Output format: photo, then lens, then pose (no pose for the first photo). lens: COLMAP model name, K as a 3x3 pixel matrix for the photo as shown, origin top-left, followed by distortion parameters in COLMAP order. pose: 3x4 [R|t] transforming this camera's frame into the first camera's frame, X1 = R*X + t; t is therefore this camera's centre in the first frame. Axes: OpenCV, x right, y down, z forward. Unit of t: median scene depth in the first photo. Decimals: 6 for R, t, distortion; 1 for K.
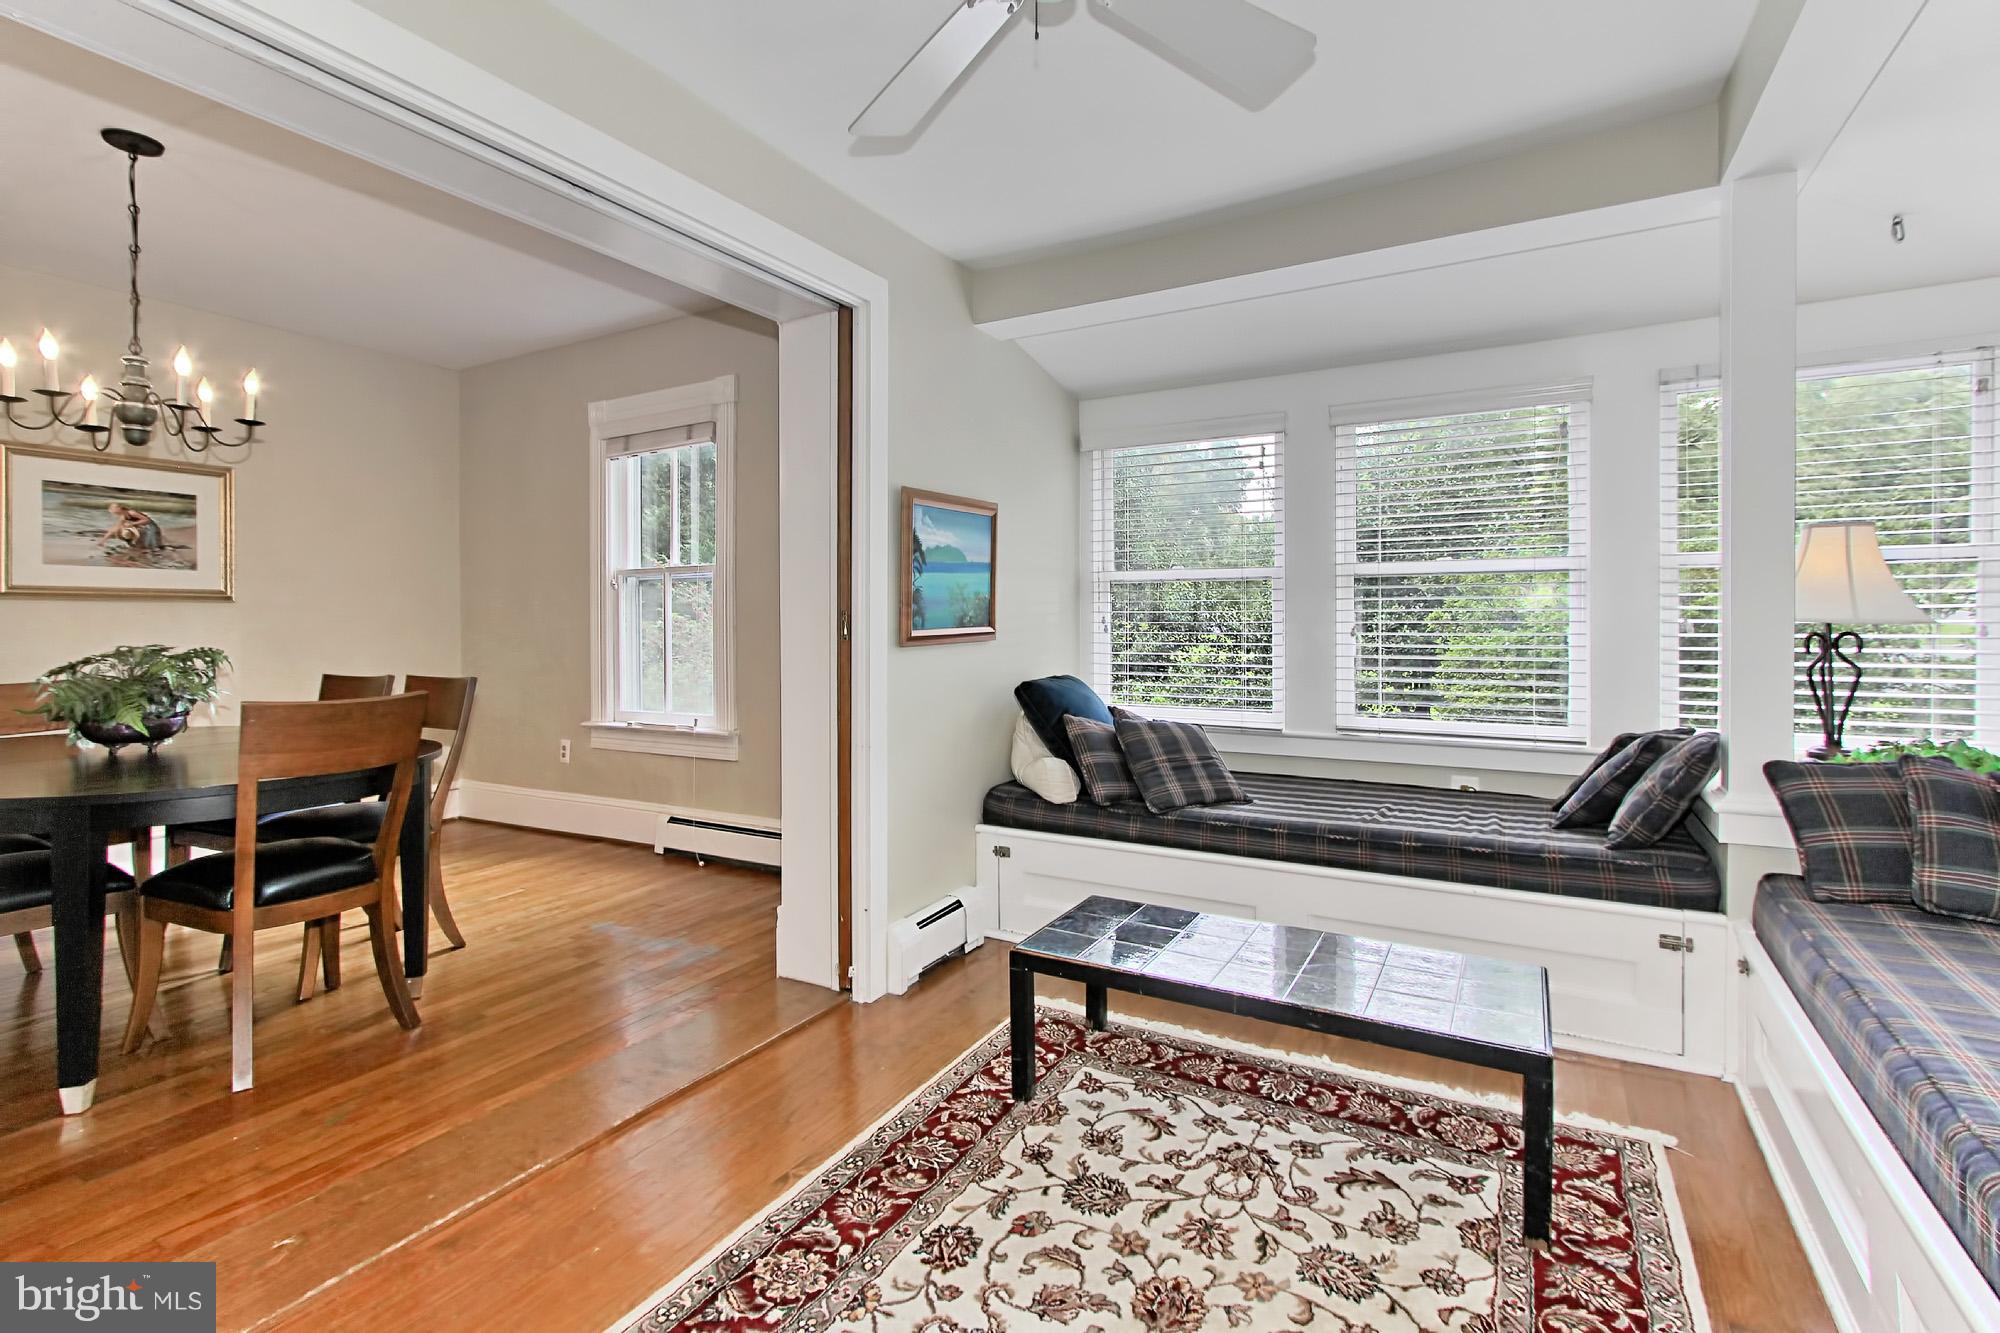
lens RADIAL K [[944.7, 0, 995.1], [0, 944.7, 616.9], [0, 0, 1]] dist [-0.011069, 0.001621]
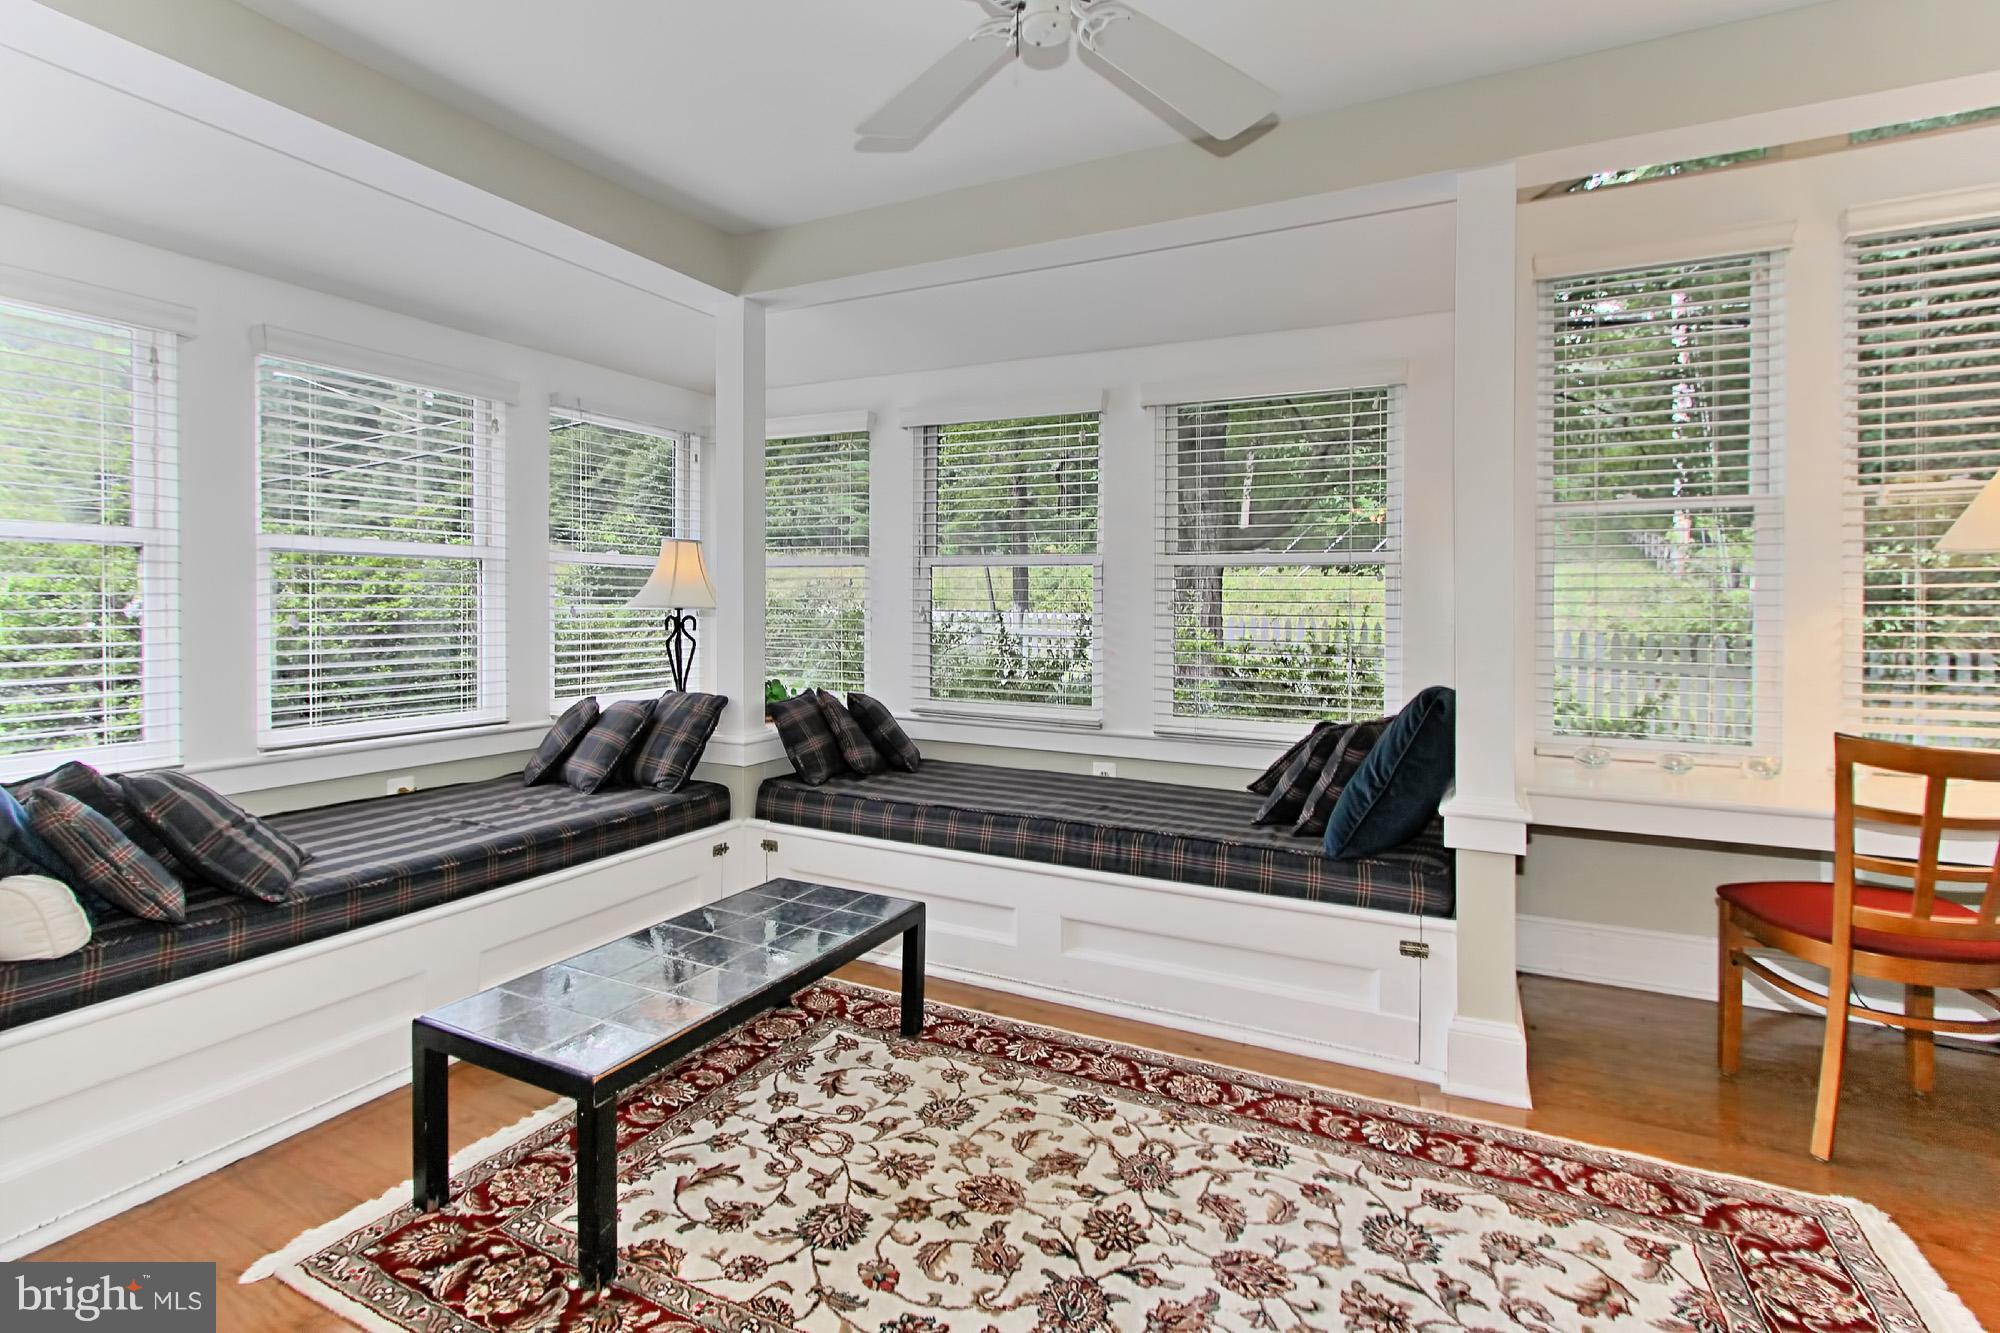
lens RADIAL K [[944.7, 0, 982.3], [0, 944.7, 614.4], [0, 0, 1]] dist [-0.011069, 0.001621]
pose [[-0.040153, -0.007928, 0.999162, -0.730165], [-0.004314, 0.999961, 0.007761, 0.001411], [-0.999184, -0.003999, -0.040186, 0.792628]]
